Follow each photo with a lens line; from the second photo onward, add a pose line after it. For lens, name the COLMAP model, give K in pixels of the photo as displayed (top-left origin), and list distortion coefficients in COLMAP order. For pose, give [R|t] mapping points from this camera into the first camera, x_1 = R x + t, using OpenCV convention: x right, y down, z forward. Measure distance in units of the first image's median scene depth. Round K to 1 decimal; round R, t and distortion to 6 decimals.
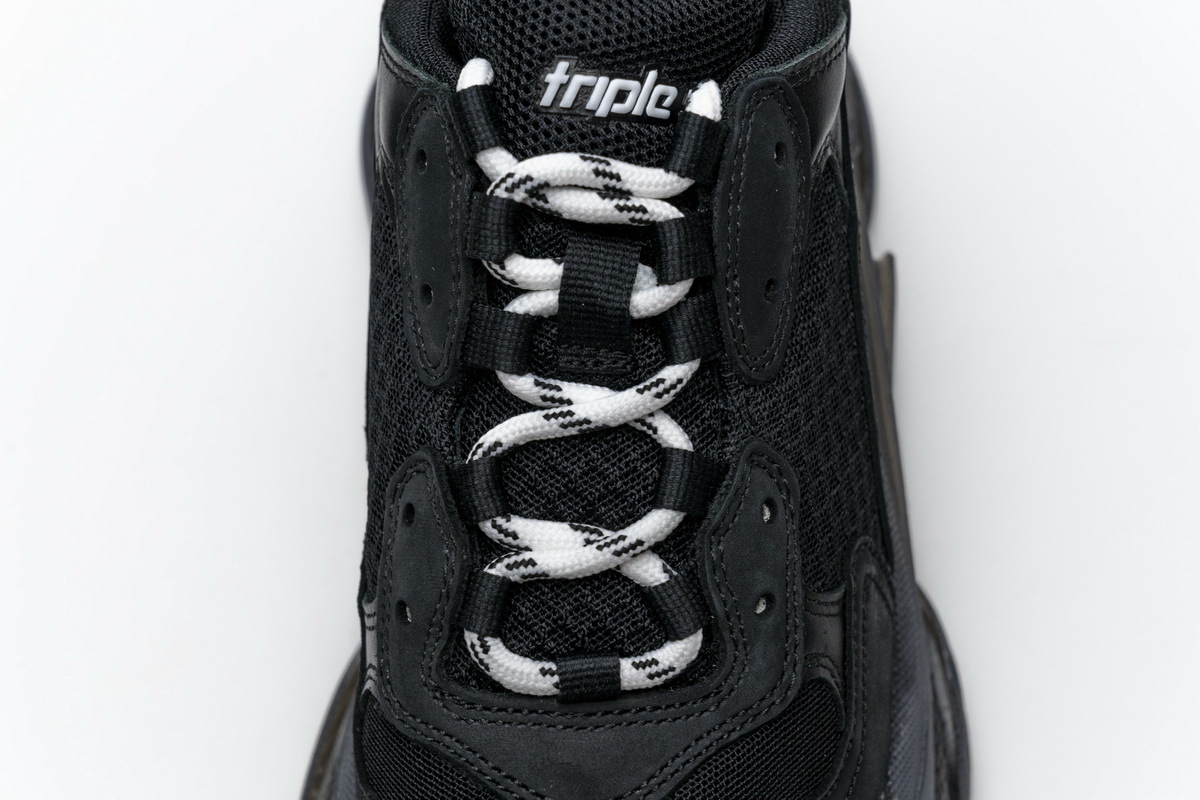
lens RADIAL K [[2410.3, 0, 600.0], [0, 2410.3, 398.4], [0, 0, 1]] dist [0.038394, 0.000000]
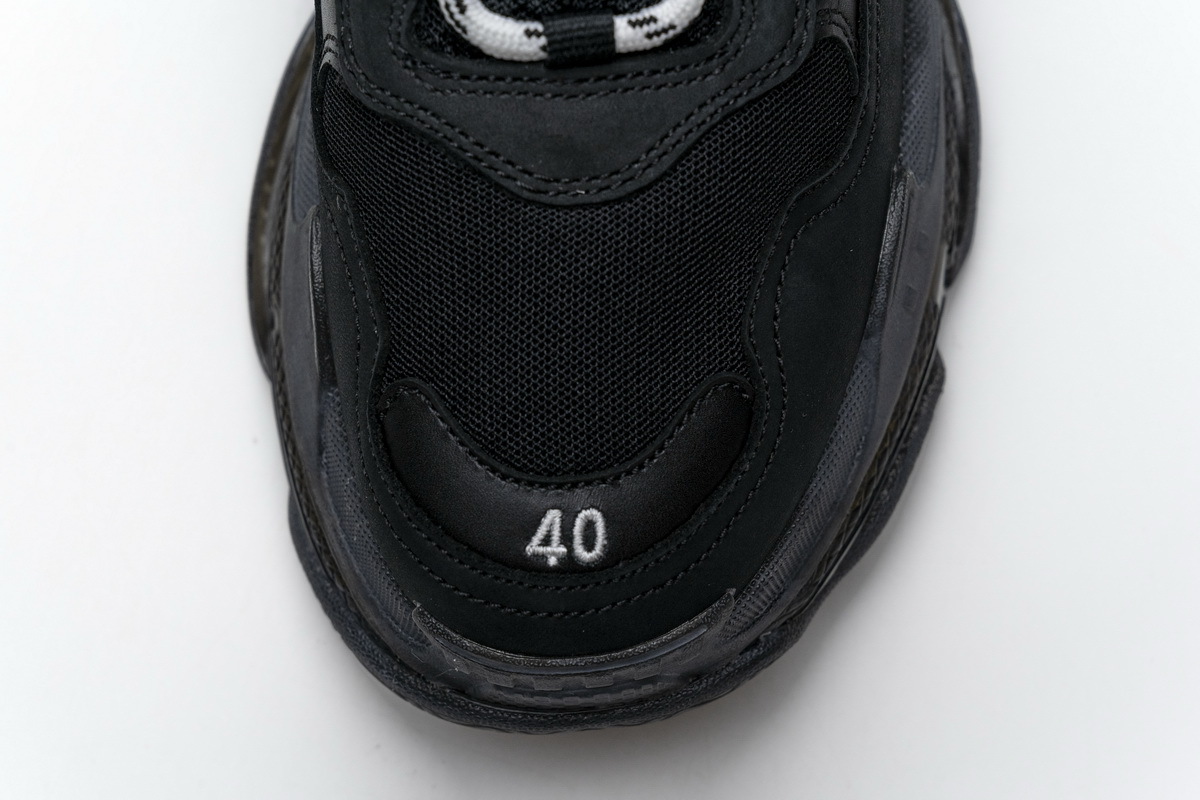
lens RADIAL K [[2410.3, 0, 600.9], [0, 2410.3, 400.7], [0, 0, 1]] dist [0.038394, 0.000000]
pose [[0.998932, -0.029888, 0.035227, -0.031471], [0.020878, 0.972279, 0.232889, 0.037875], [-0.041211, -0.231905, 0.971865, 0.103300]]
